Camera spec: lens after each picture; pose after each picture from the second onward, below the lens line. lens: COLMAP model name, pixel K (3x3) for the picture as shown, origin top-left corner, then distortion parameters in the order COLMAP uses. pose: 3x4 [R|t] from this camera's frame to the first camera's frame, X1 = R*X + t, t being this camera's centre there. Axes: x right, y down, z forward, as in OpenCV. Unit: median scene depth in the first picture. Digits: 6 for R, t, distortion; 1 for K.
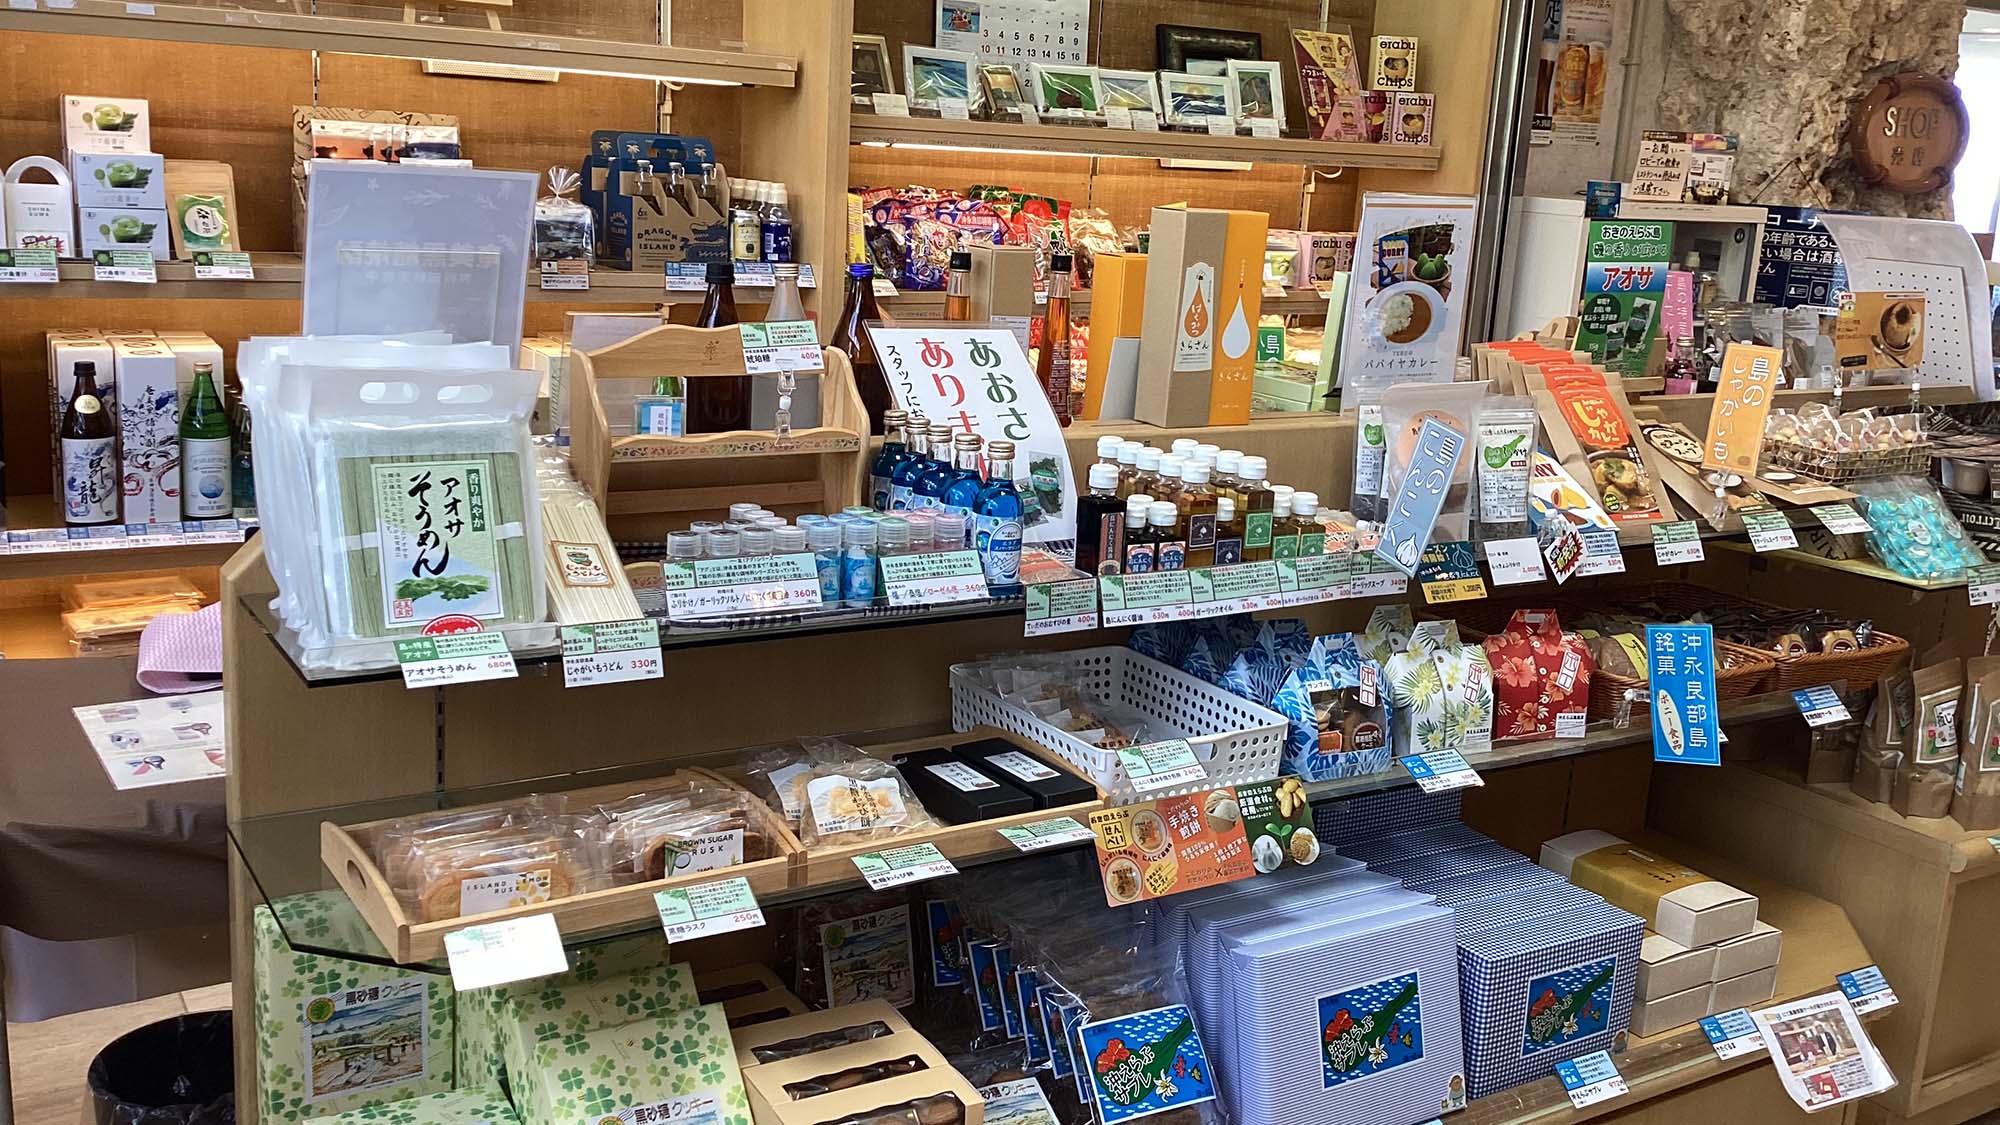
lens RADIAL K [[1799.3, 0, 994.7], [0, 1799.3, 549.0], [0, 0, 1]] dist [0.035146, -0.005240]
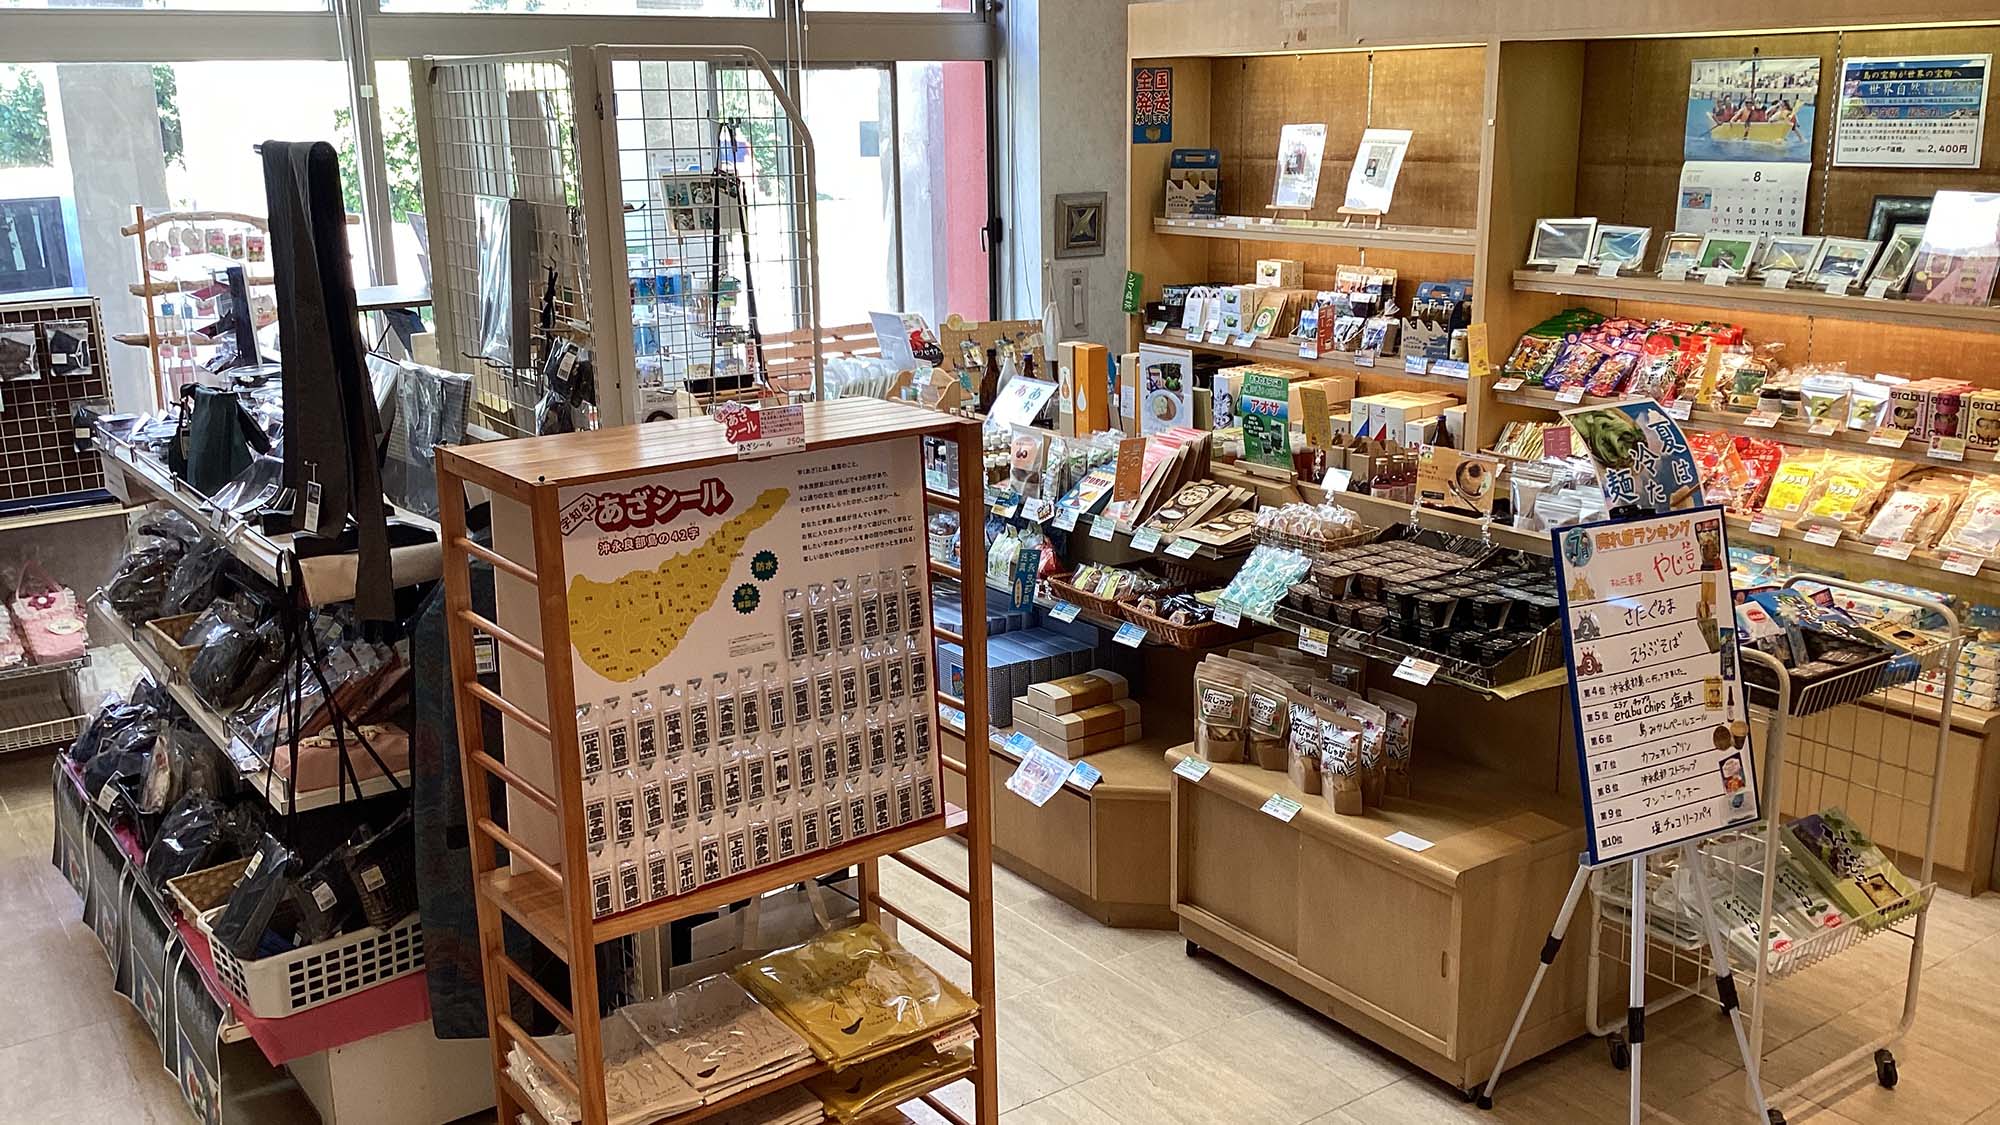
lens RADIAL K [[1799.3, 0, 996.6], [0, 1799.3, 565.3], [0, 0, 1]] dist [0.035146, -0.005240]
pose [[0.065925, 0.200761, -0.977420, 1.791905], [-0.195262, 0.963208, 0.184672, -0.238478], [0.978533, 0.178678, 0.102700, 0.528333]]
